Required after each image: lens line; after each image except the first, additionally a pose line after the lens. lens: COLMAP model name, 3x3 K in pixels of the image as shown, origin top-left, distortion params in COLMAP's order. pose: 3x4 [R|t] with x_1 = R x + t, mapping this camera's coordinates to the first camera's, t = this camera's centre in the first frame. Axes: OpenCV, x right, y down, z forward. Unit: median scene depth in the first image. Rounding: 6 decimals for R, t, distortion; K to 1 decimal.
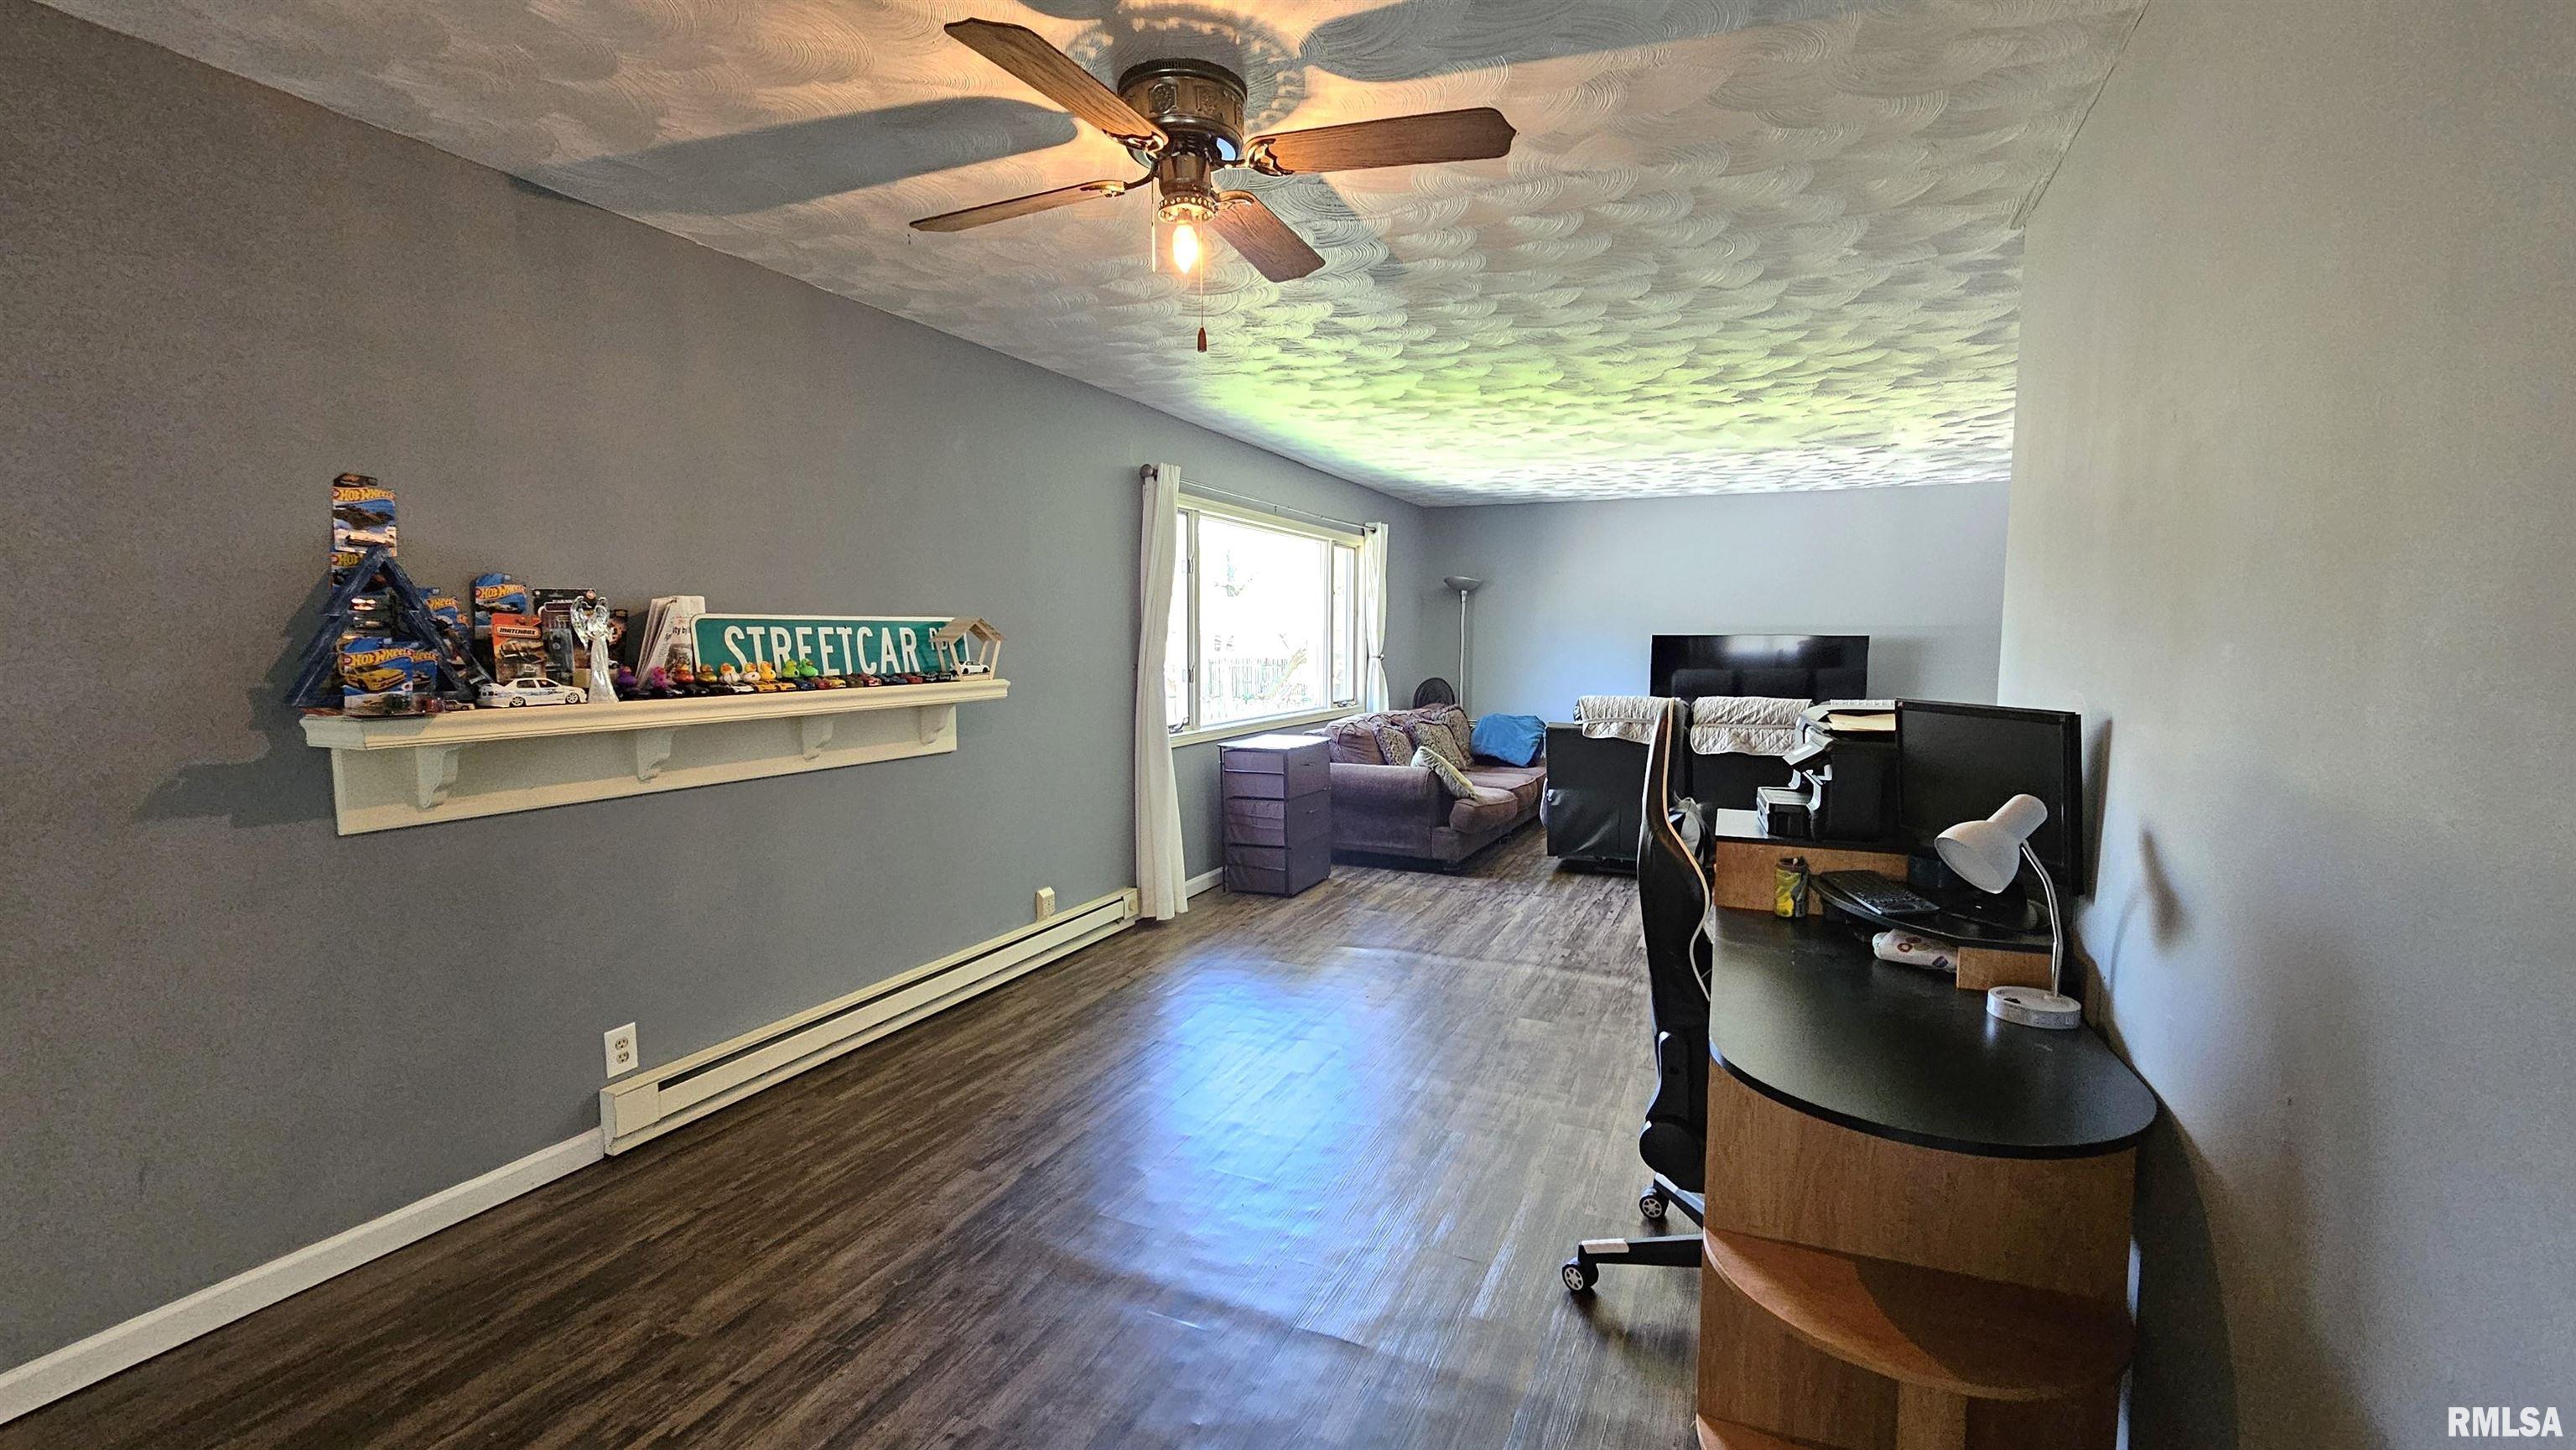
lens RADIAL K [[1065.5, 0, 1287.5], [0, 1065.5, 730.0], [0, 0, 1]] dist [-0.002664, 0.001353]
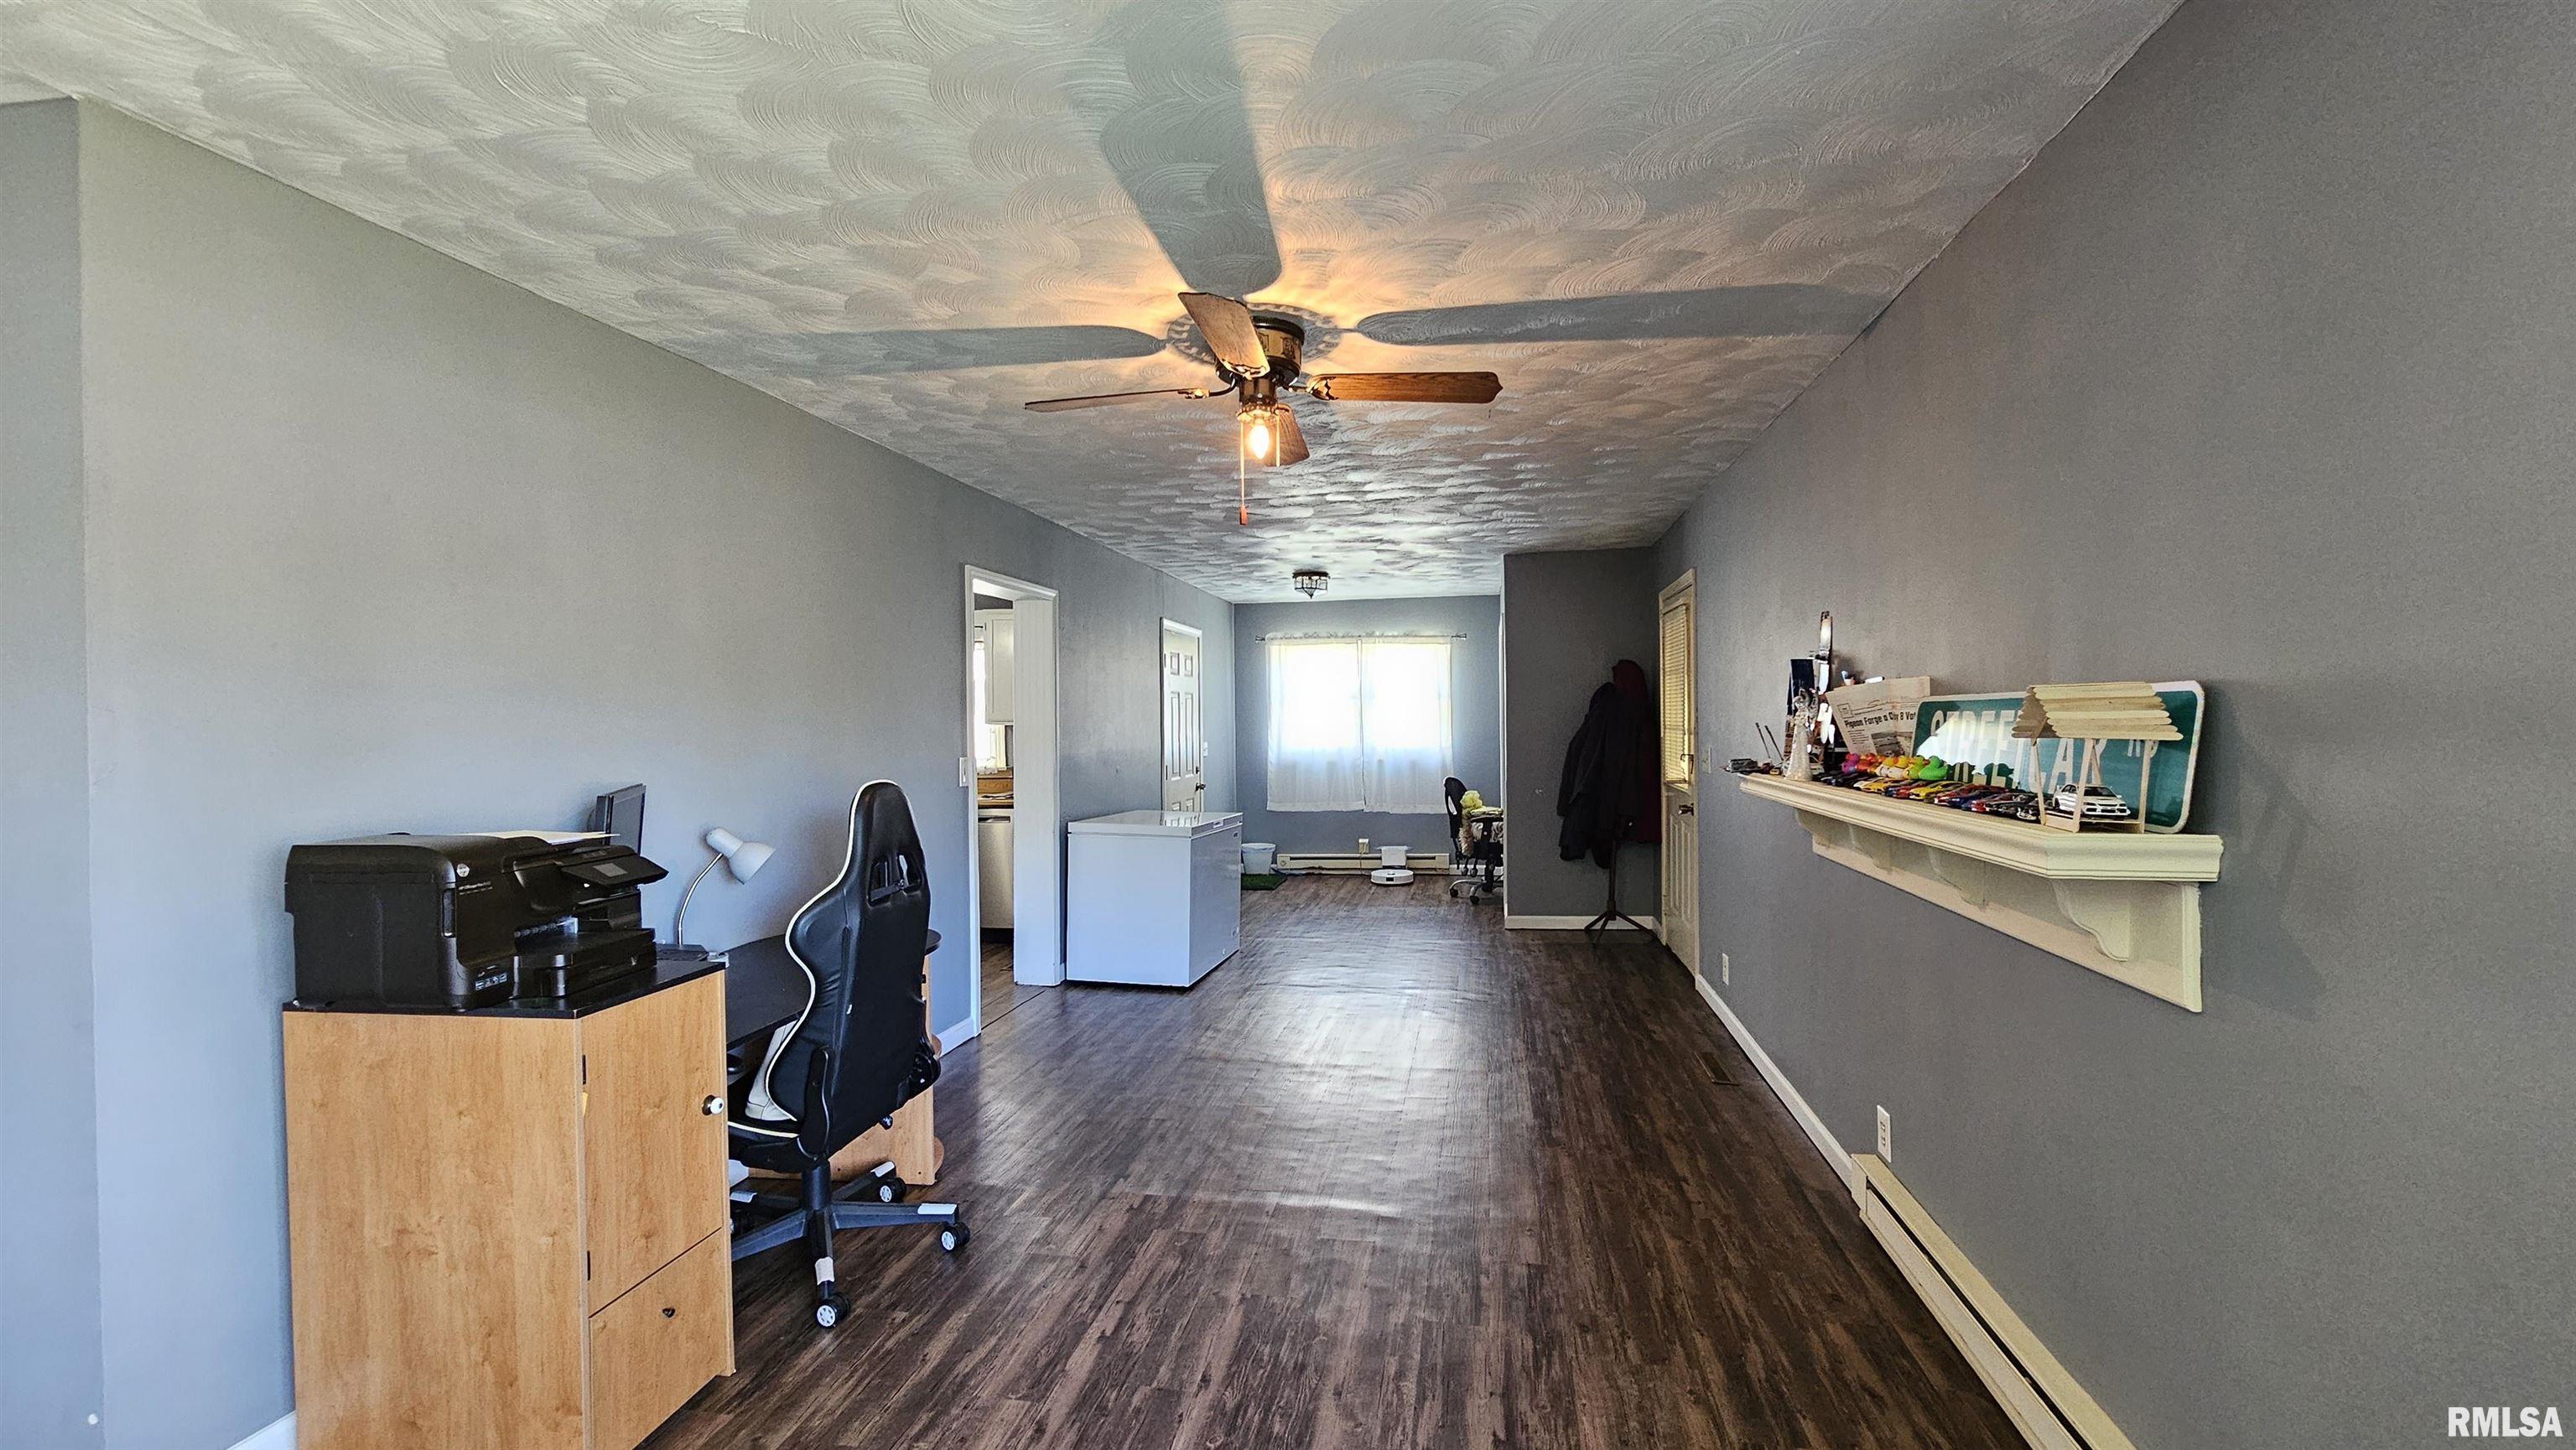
lens RADIAL K [[1065.5, 0, 1290.6], [0, 1065.5, 726.8], [0, 0, 1]] dist [-0.002664, 0.001353]
pose [[-0.969054, 0.008071, -0.246717, 0.149805], [-0.014858, 0.995746, 0.090935, -0.153612], [0.246401, 0.091787, -0.964812, 1.684999]]
